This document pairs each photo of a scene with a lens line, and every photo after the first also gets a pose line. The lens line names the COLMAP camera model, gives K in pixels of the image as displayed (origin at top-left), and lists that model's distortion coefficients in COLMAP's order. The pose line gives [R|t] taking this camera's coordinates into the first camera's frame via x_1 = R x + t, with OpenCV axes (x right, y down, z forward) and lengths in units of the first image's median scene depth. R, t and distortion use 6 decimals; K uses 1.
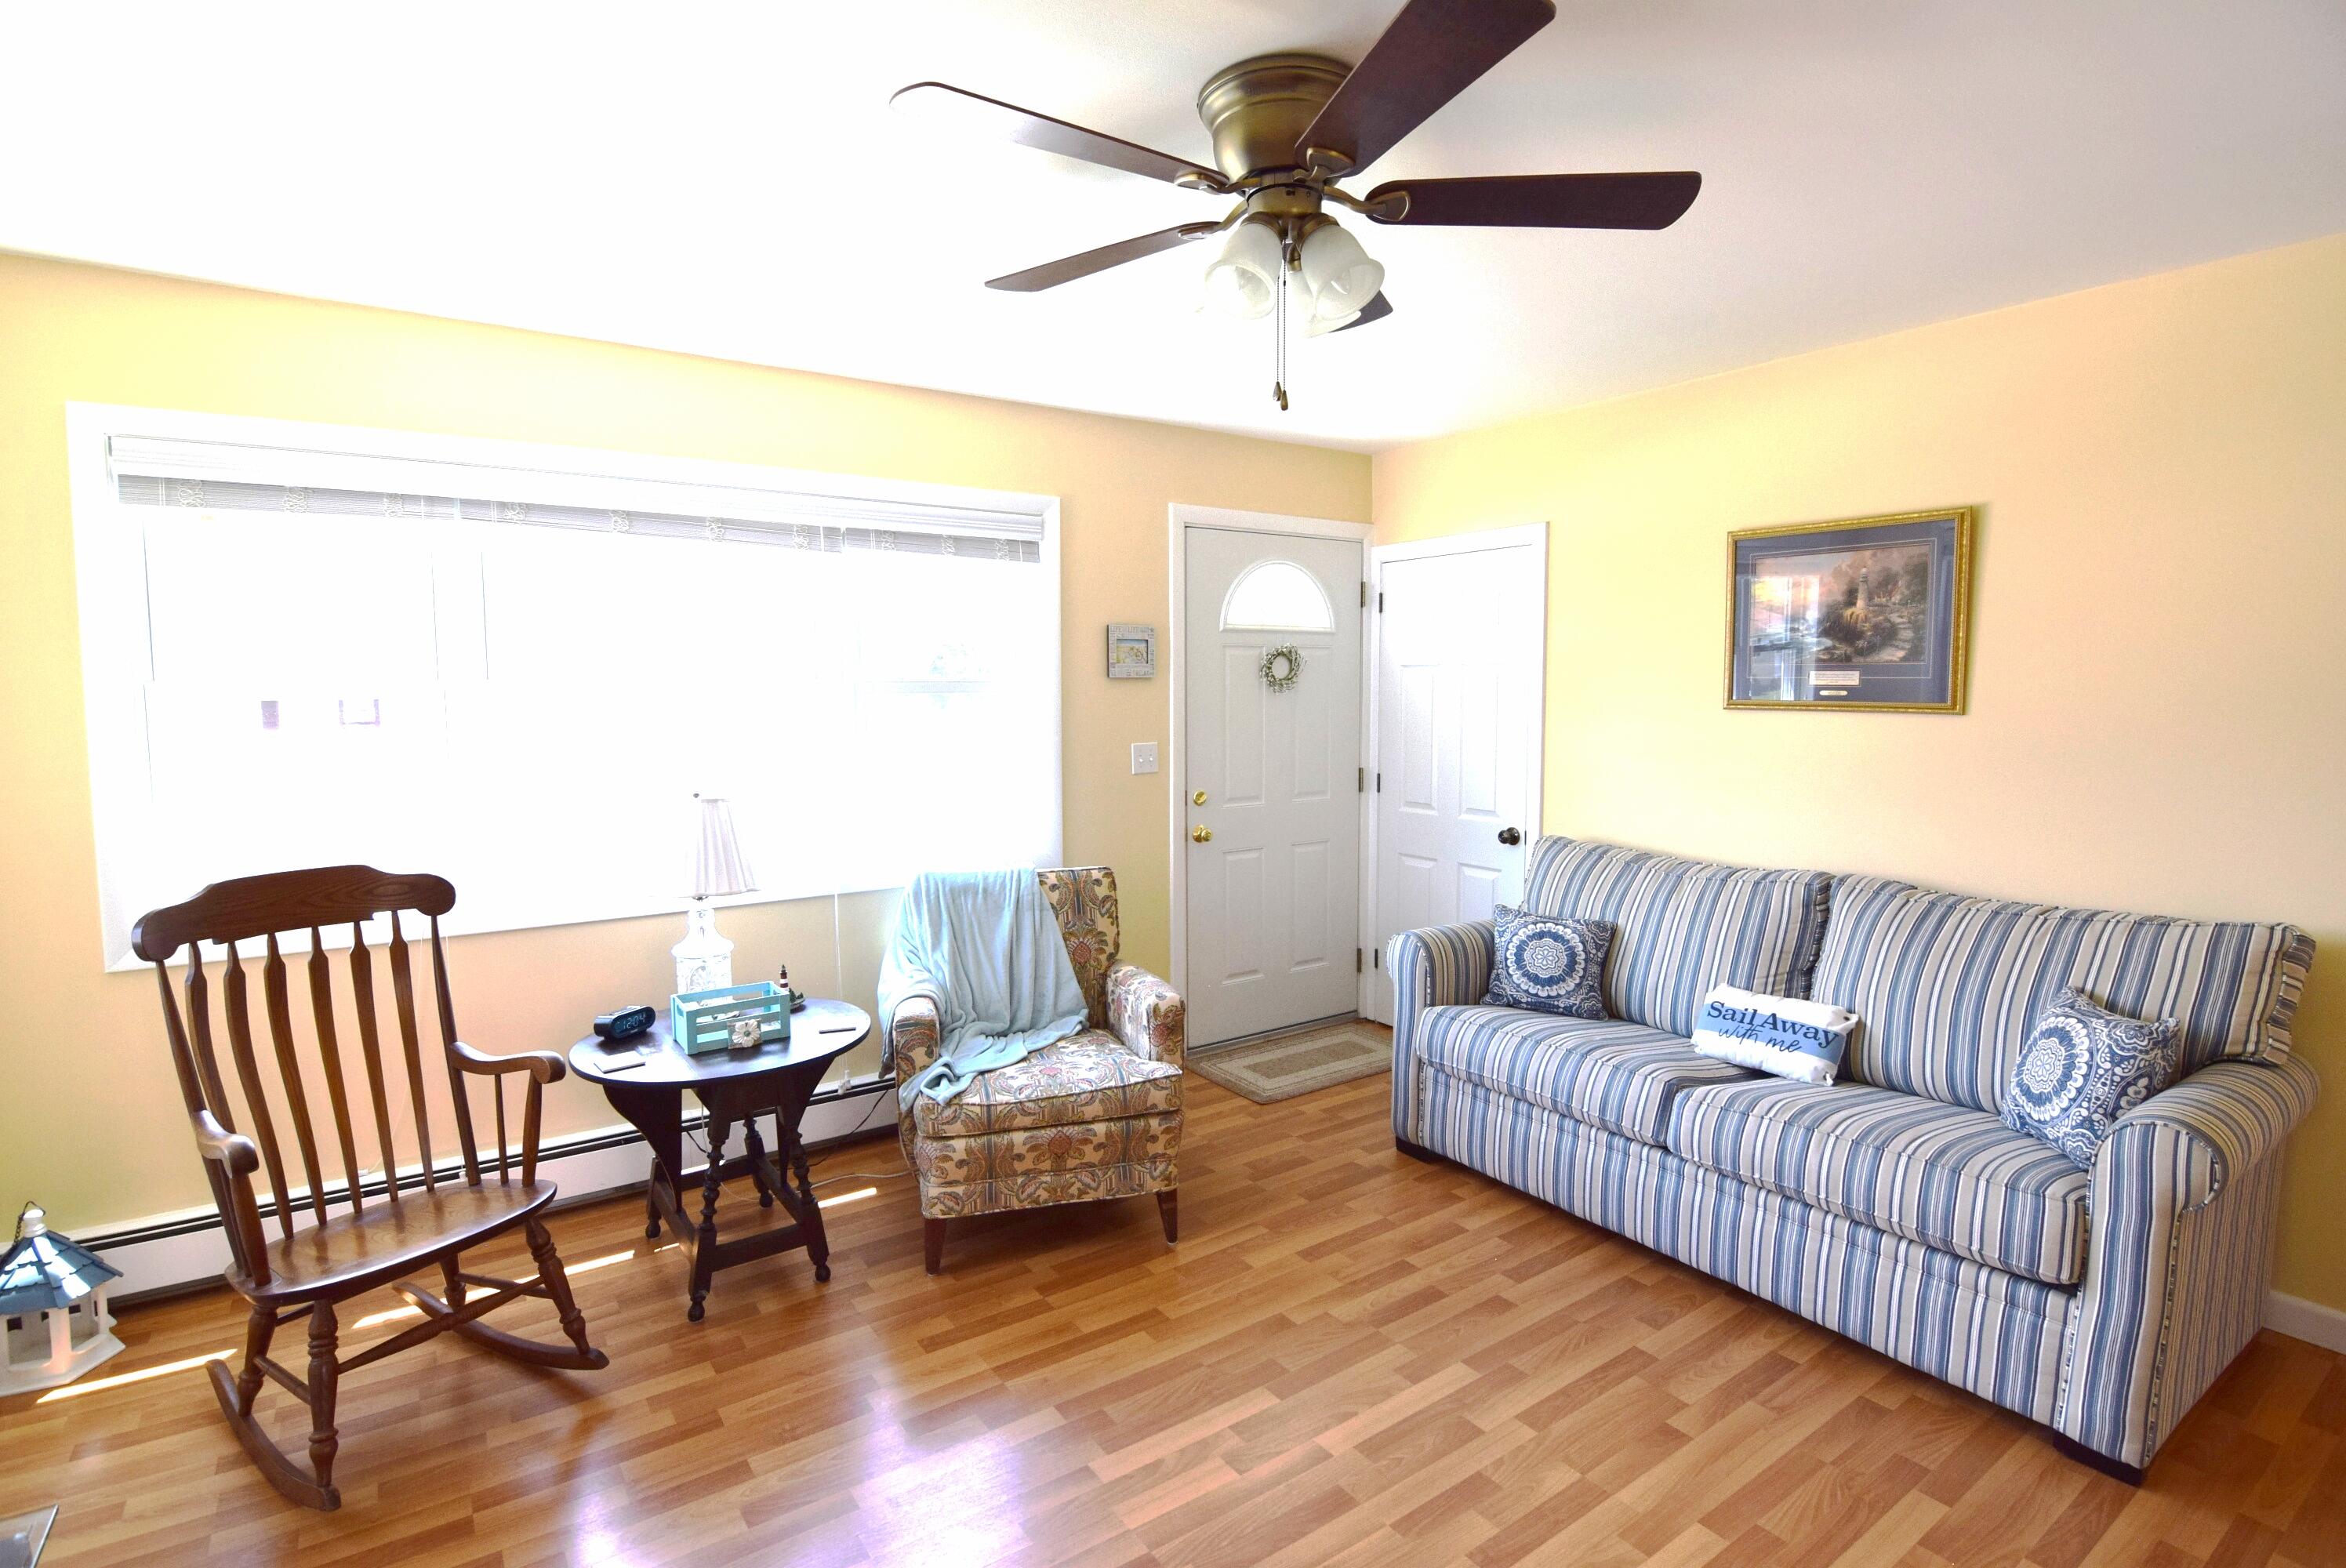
lens RADIAL K [[1129.8, 0, 1164.1], [0, 1129.8, 780.1], [0, 0, 1]] dist [-0.025262, -0.001037]
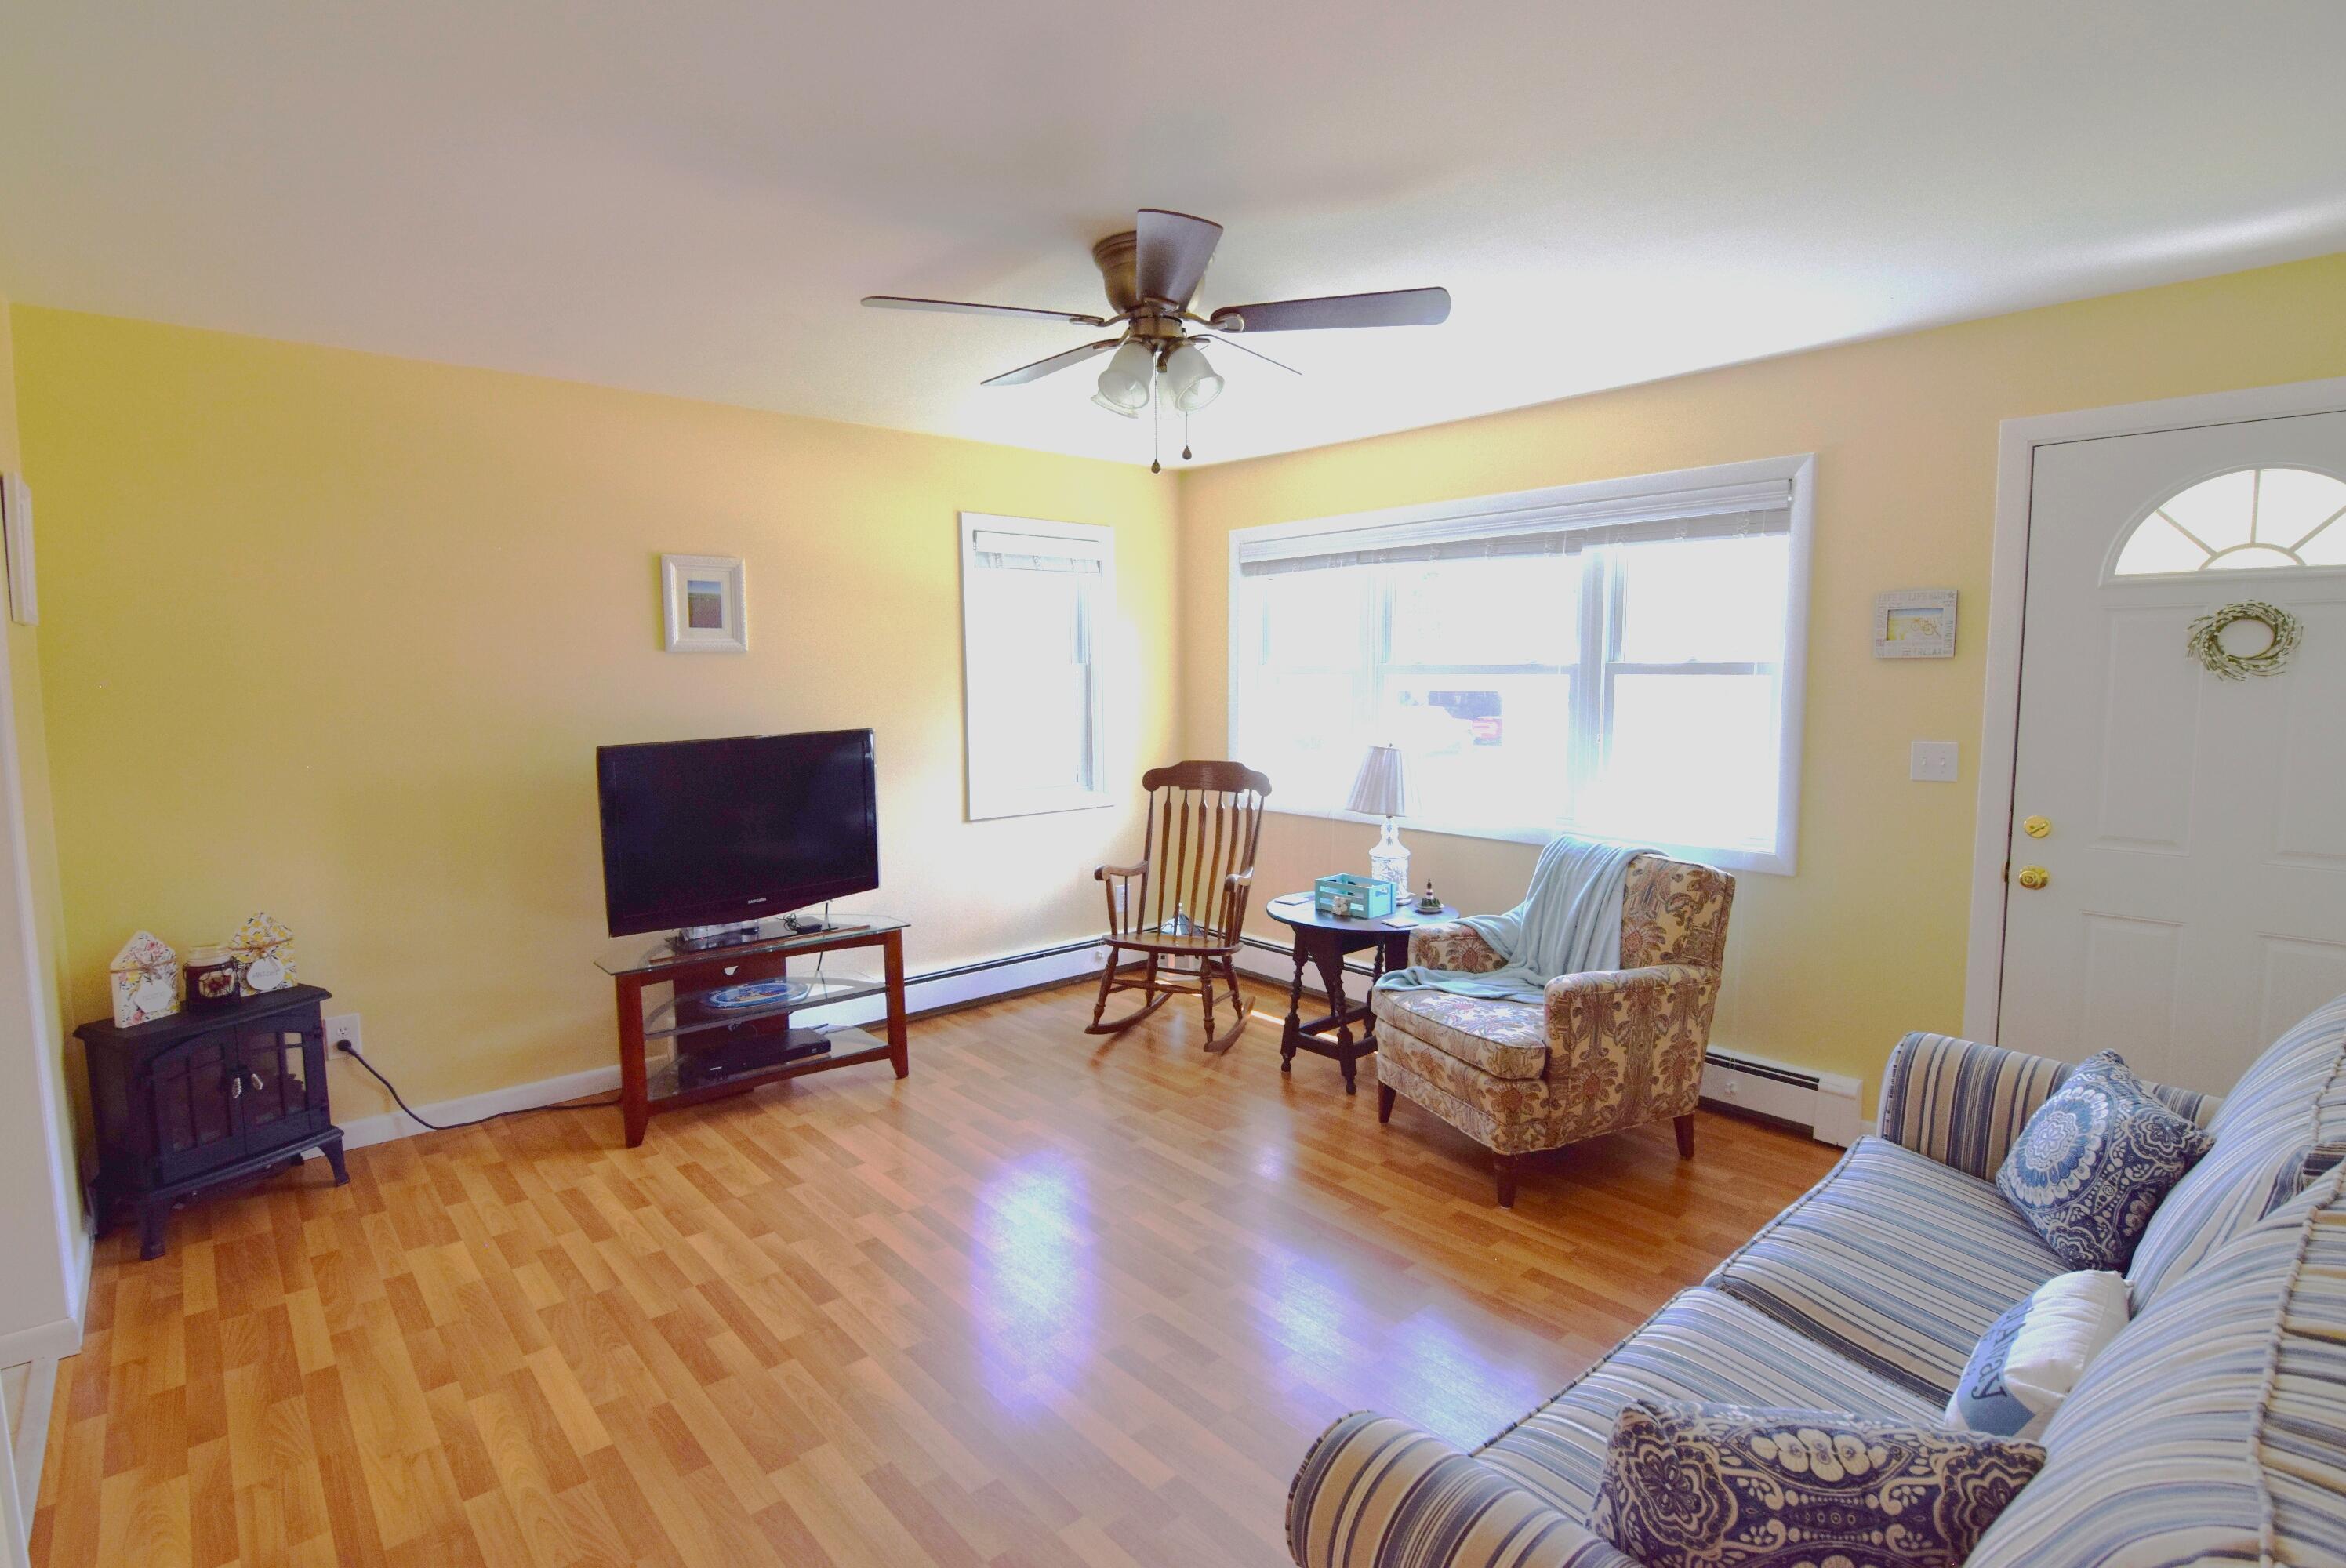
lens RADIAL K [[1129.8, 0, 1164.1], [0, 1129.8, 780.1], [0, 0, 1]] dist [-0.025262, -0.001037]
pose [[0.116470, 0.099485, -0.988199, 0.877069], [-0.076757, 0.992897, 0.090911, -0.045537], [0.990224, 0.065262, 0.123279, 0.492027]]
